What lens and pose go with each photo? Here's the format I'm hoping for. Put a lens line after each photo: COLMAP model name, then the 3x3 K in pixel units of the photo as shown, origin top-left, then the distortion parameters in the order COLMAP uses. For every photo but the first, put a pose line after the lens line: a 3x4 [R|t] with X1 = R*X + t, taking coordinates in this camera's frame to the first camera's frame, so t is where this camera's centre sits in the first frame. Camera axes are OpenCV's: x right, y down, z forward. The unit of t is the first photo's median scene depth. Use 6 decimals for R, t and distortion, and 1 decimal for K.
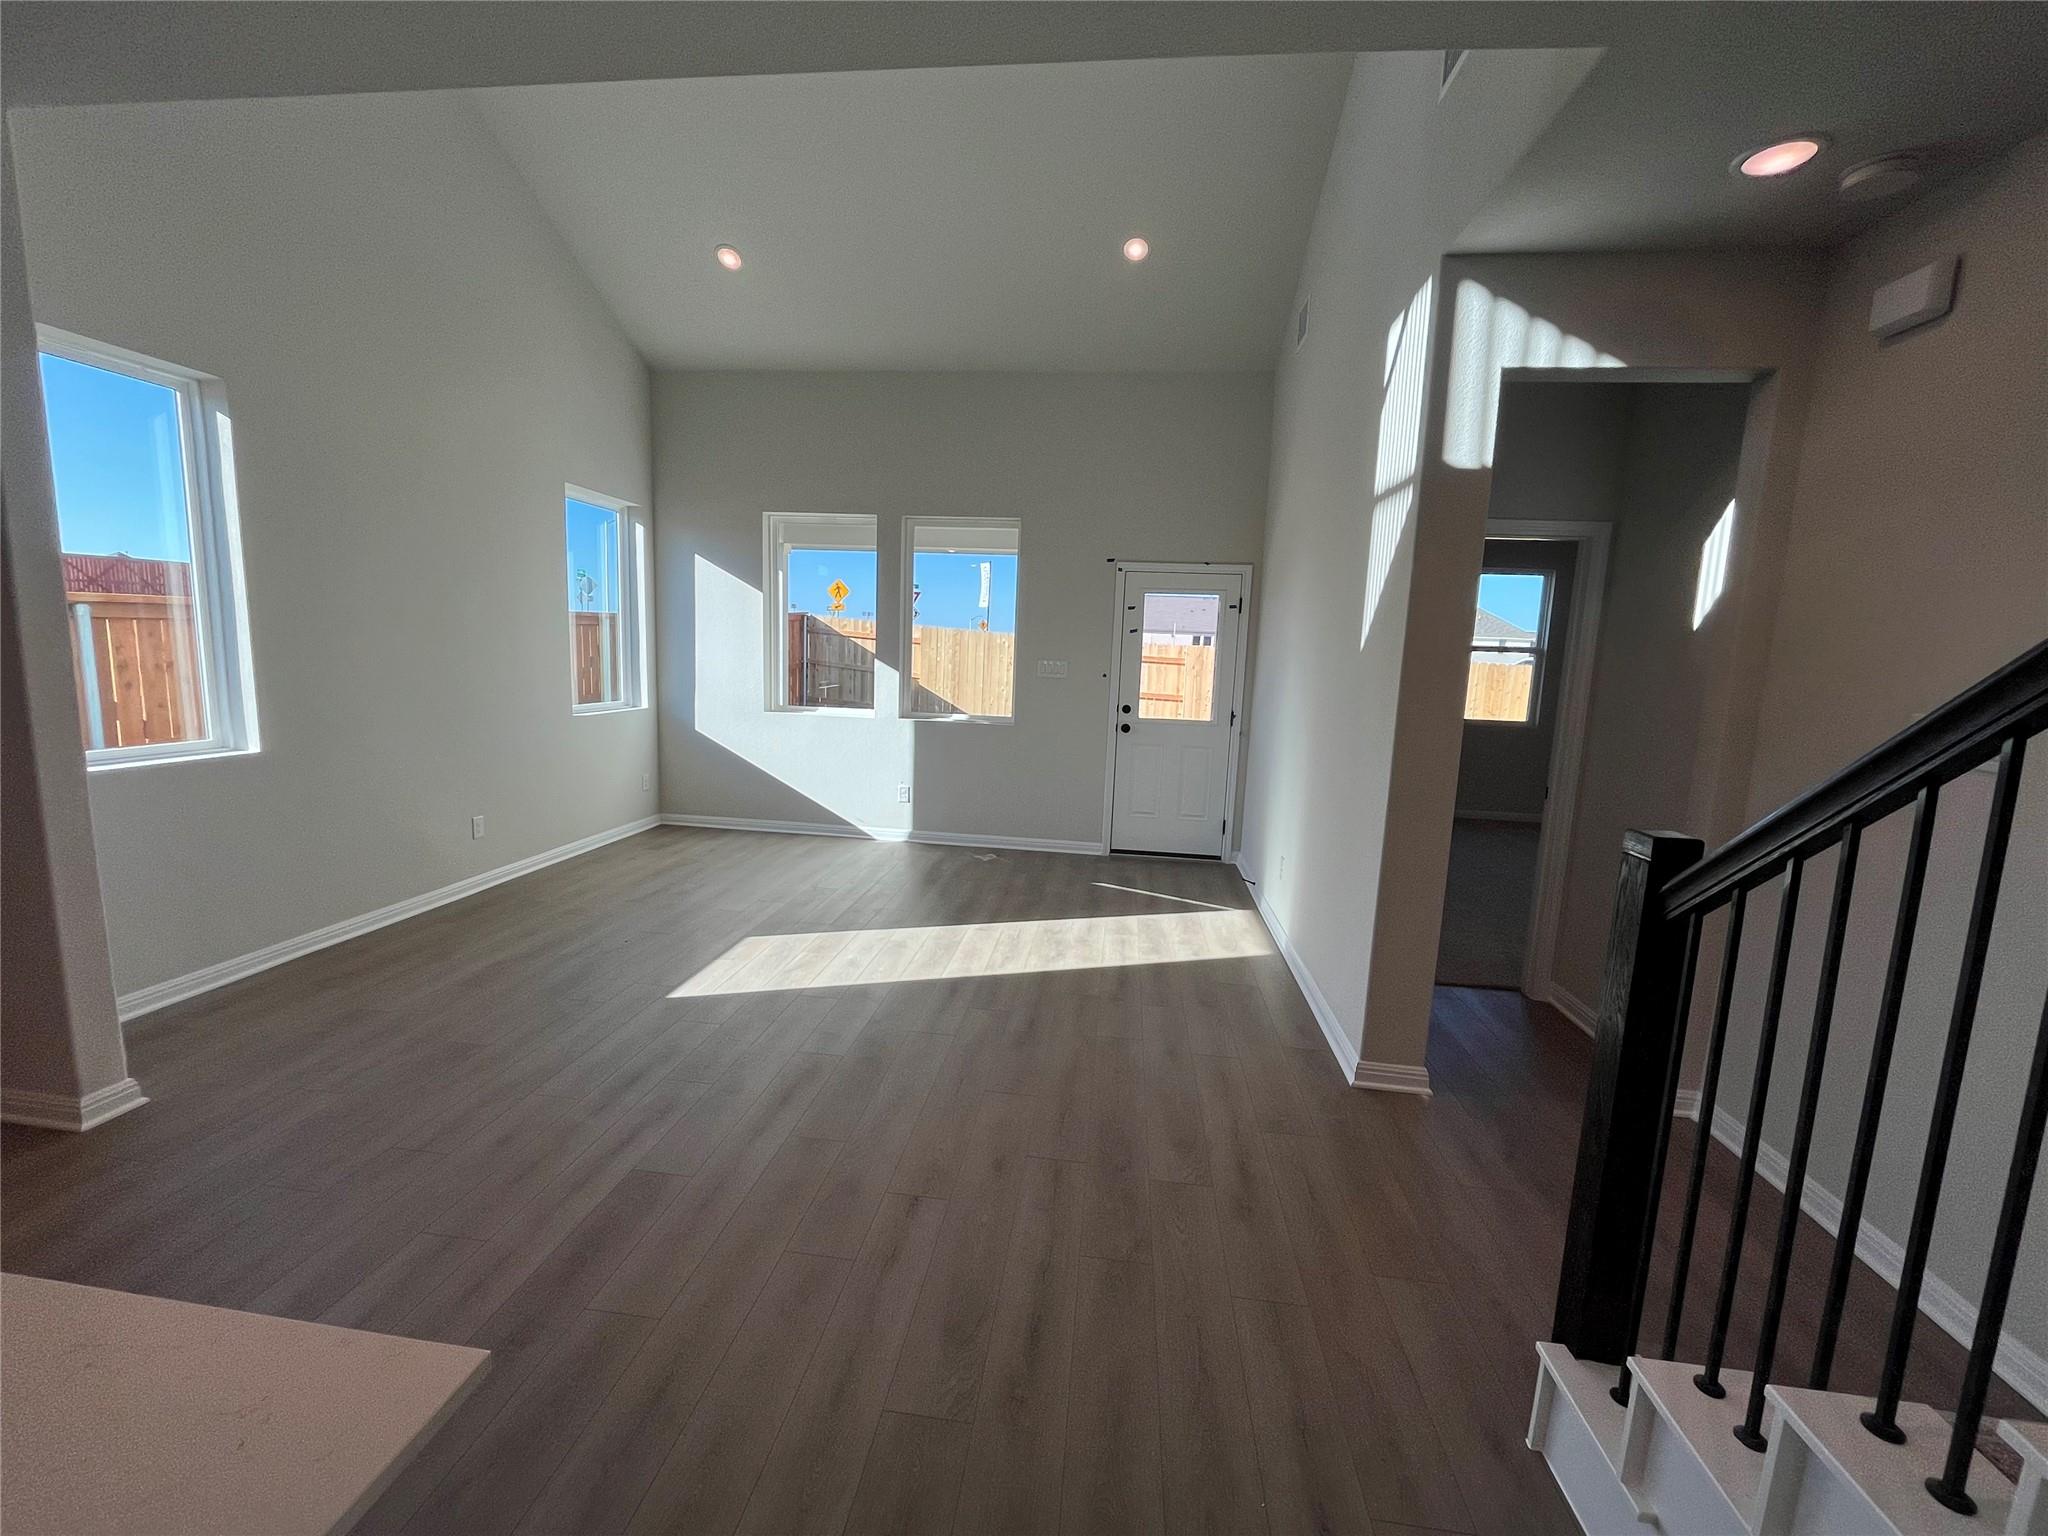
lens RADIAL K [[836.1, 0, 1026.3], [0, 836.1, 767.7], [0, 0, 1]] dist [-0.000168, -0.000706]
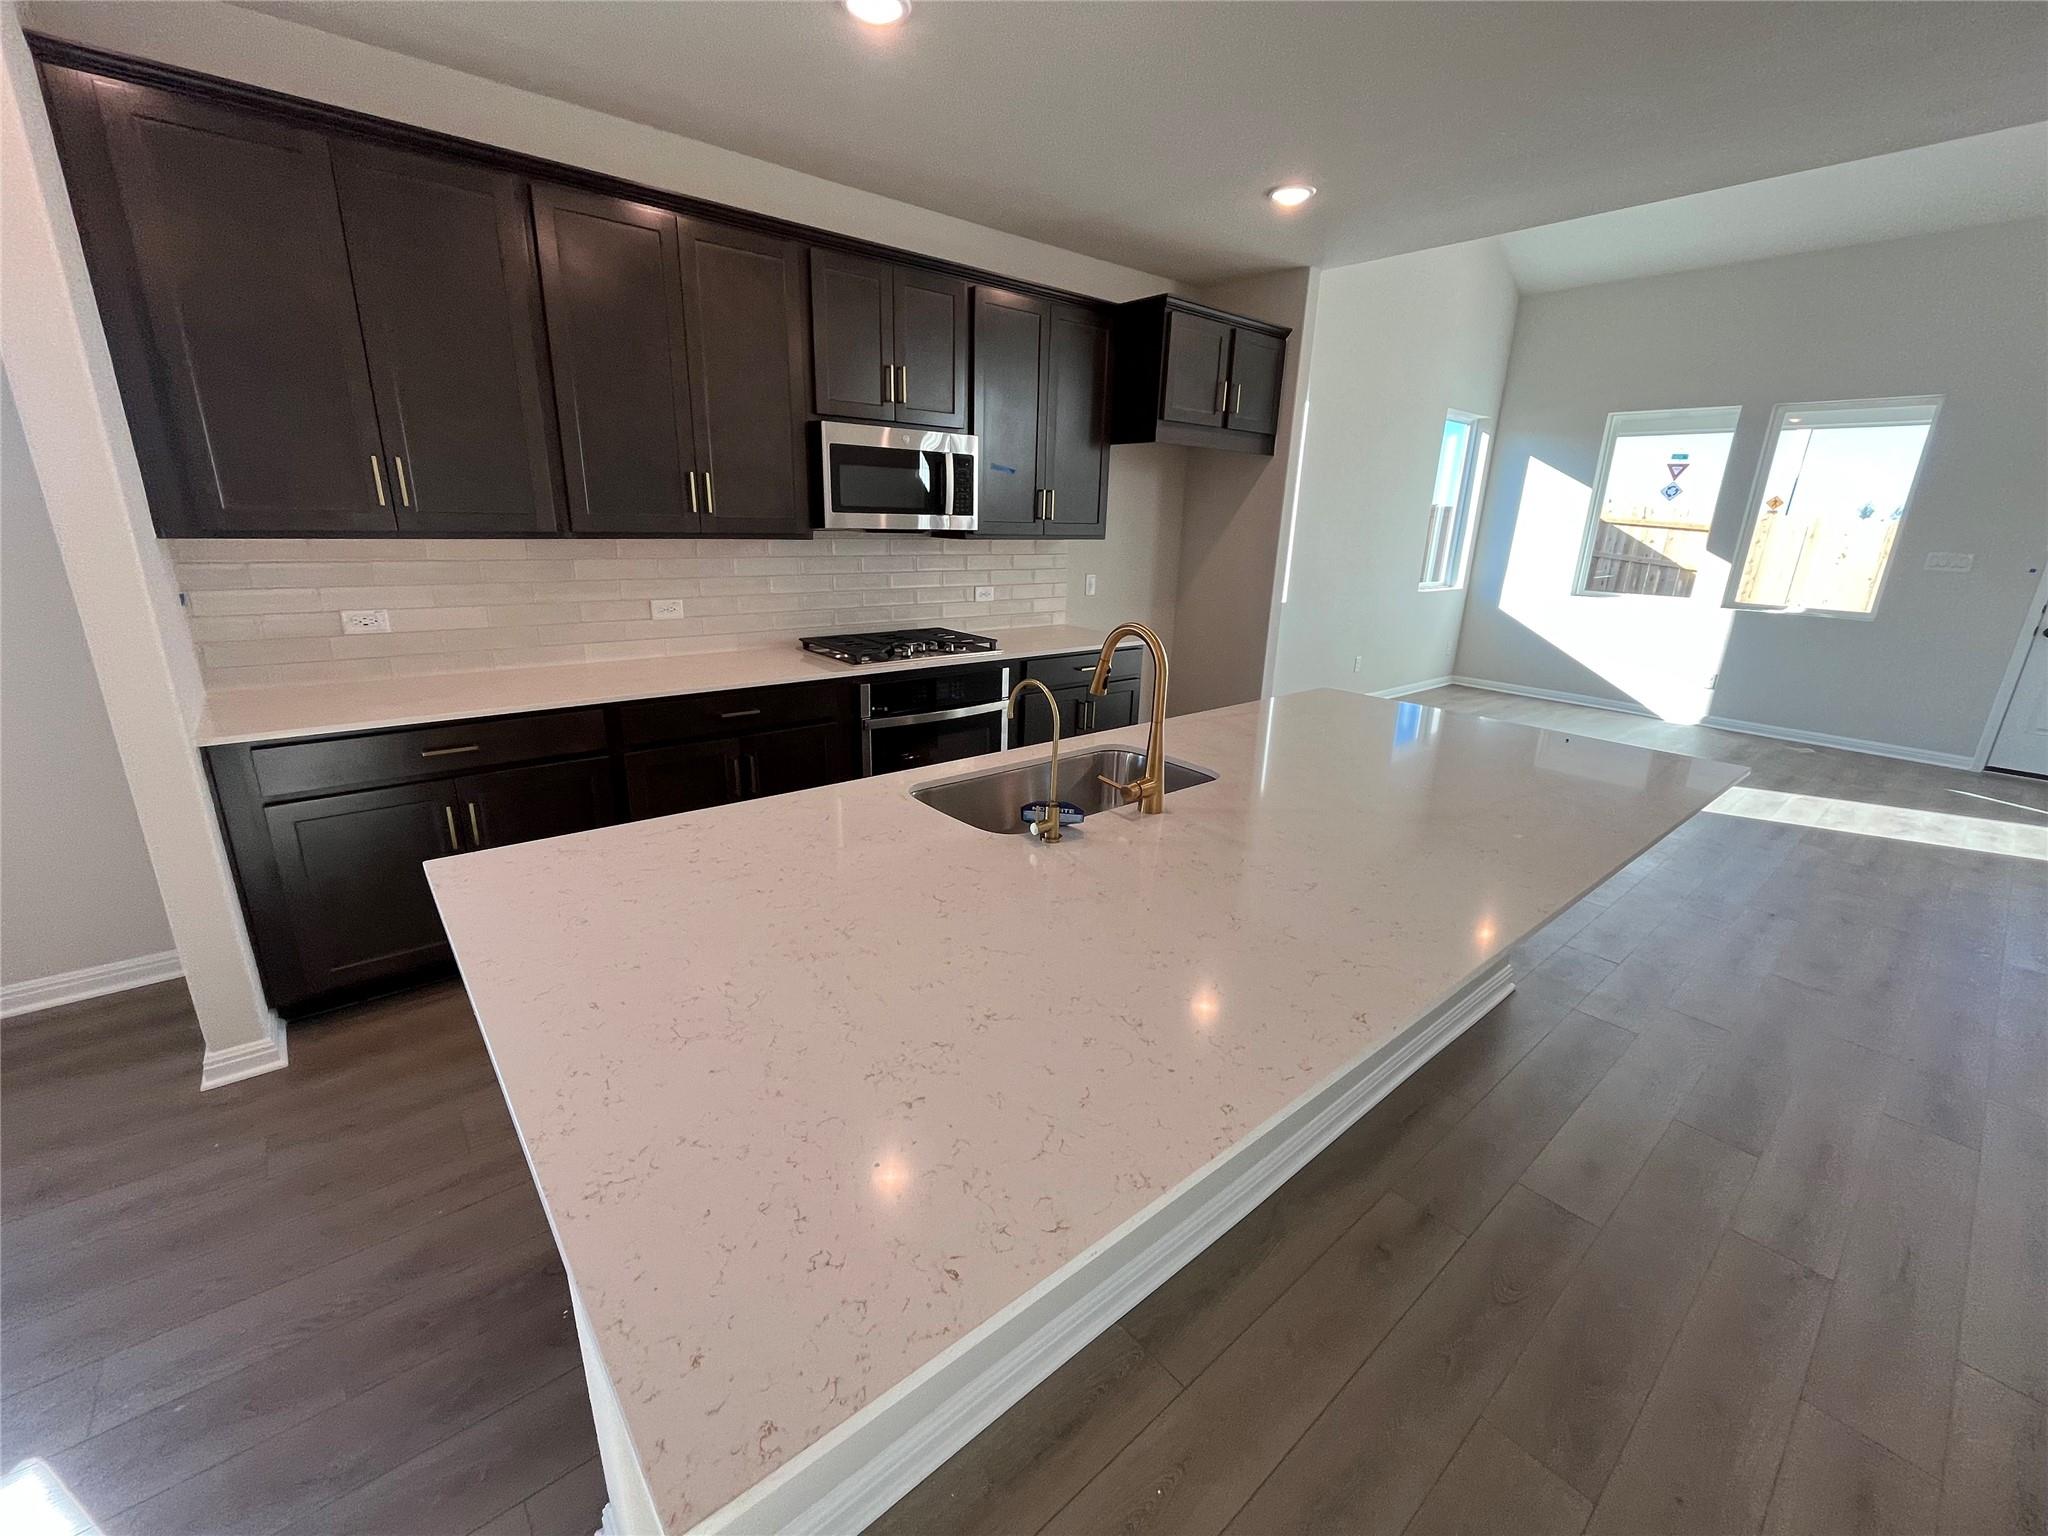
lens RADIAL K [[836.1, 0, 1019.8], [0, 836.1, 771.1], [0, 0, 1]] dist [-0.000168, -0.000706]
pose [[0.727868, 0.182349, -0.661028, -0.064047], [-0.092488, 0.981292, 0.168856, 0.047860], [0.679452, -0.061768, 0.731116, -0.384945]]
